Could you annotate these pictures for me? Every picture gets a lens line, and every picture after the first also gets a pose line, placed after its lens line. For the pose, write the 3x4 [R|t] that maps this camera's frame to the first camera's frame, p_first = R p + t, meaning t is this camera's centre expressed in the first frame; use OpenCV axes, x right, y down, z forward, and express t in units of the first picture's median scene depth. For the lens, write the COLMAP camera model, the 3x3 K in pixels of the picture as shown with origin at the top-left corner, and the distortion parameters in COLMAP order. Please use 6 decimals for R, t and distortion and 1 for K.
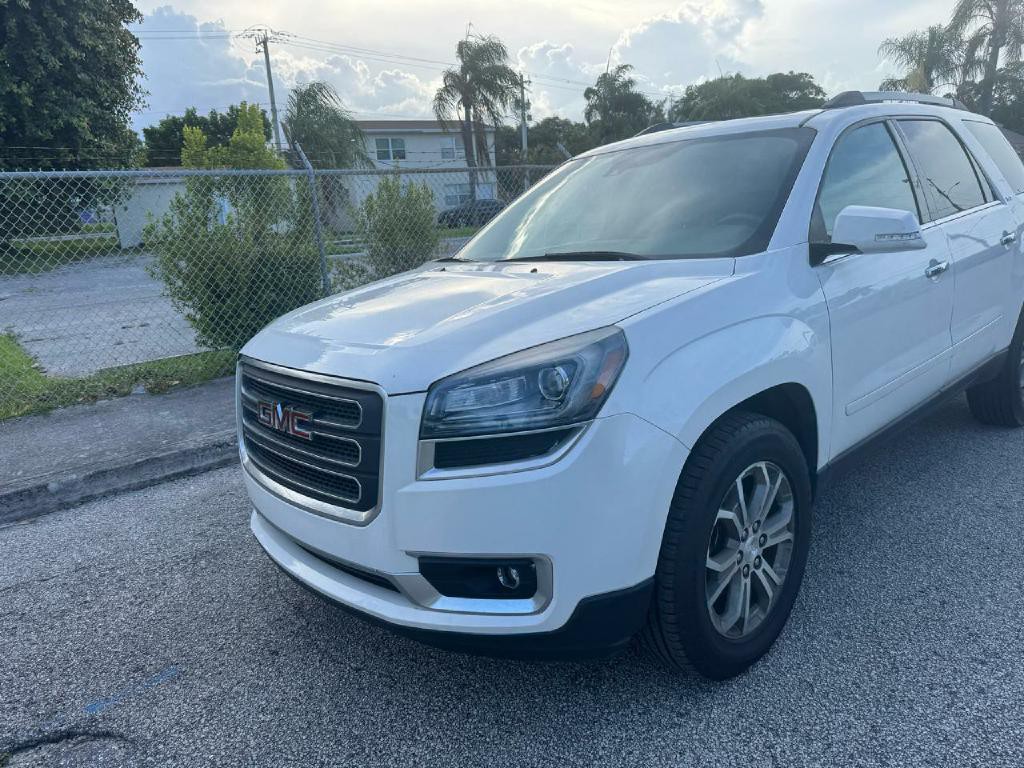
lens RADIAL K [[739.5, 0, 511.3], [0, 739.5, 372.5], [0, 0, 1]] dist [0.045231, -0.056045]
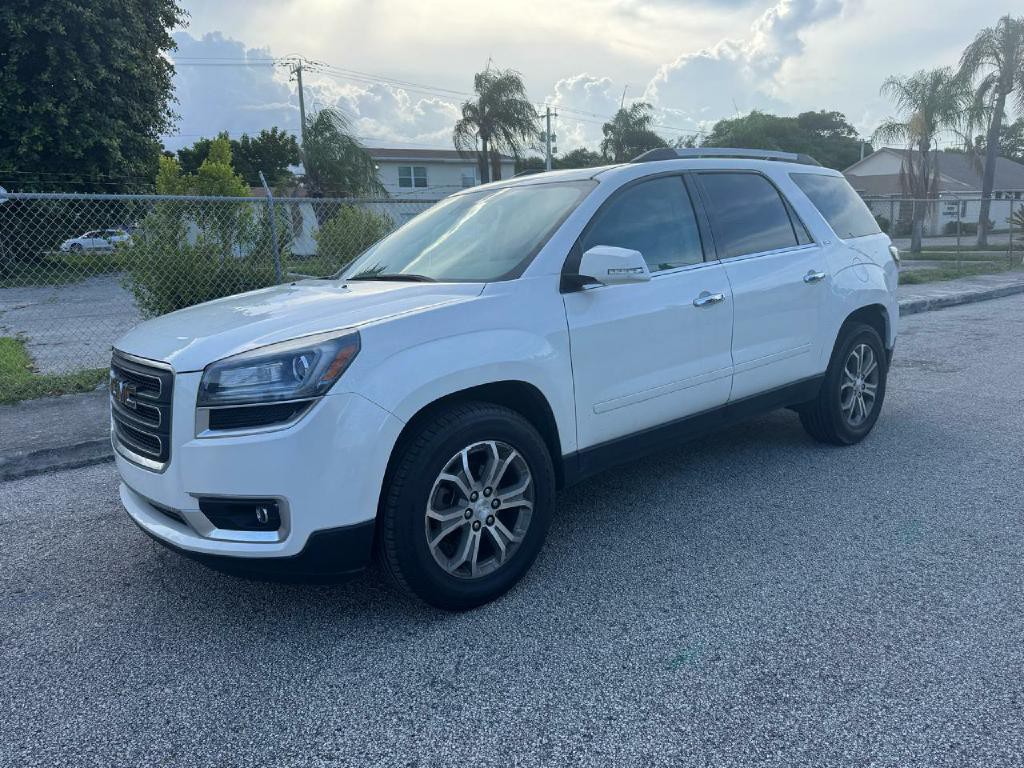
lens RADIAL K [[730.7, 0, 511.7], [0, 730.7, 383.1], [0, 0, 1]] dist [0.046063, -0.053228]
pose [[0.998894, 0.036686, -0.029393, 0.161767], [-0.037290, 0.999099, -0.020248, 0.018034], [0.028624, 0.021322, 0.999363, -0.104317]]
